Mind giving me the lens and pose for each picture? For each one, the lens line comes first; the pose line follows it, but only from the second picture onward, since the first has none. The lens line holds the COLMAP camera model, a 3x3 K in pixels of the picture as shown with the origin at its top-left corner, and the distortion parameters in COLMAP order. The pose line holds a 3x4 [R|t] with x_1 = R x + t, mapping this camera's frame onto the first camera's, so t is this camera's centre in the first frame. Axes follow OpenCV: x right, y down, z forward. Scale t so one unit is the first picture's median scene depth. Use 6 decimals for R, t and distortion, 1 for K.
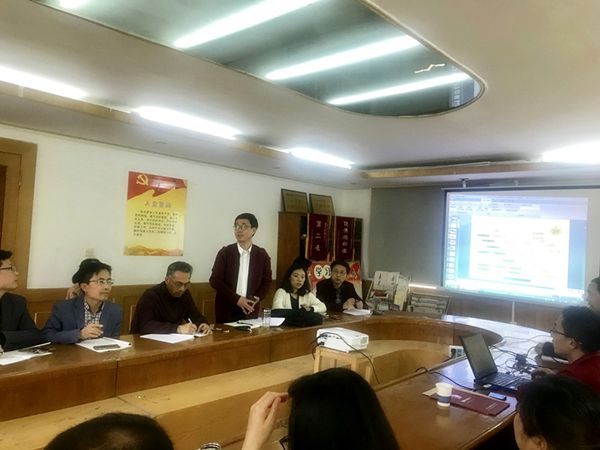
lens RADIAL K [[490.2, 0, 300.0], [0, 490.2, 225.0], [0, 0, 1]] dist [0.006854, 0.001270]
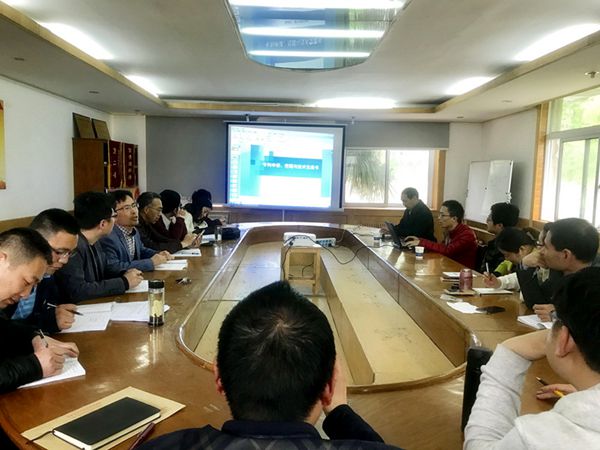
lens RADIAL K [[490.2, 0, 300.0], [0, 490.2, 225.0], [0, 0, 1]] dist [0.006854, 0.001270]
pose [[0.718370, -0.103826, 0.687869, -0.416352], [-0.007447, 0.987595, 0.156844, -0.013582], [-0.695621, -0.117795, 0.708686, 0.011602]]
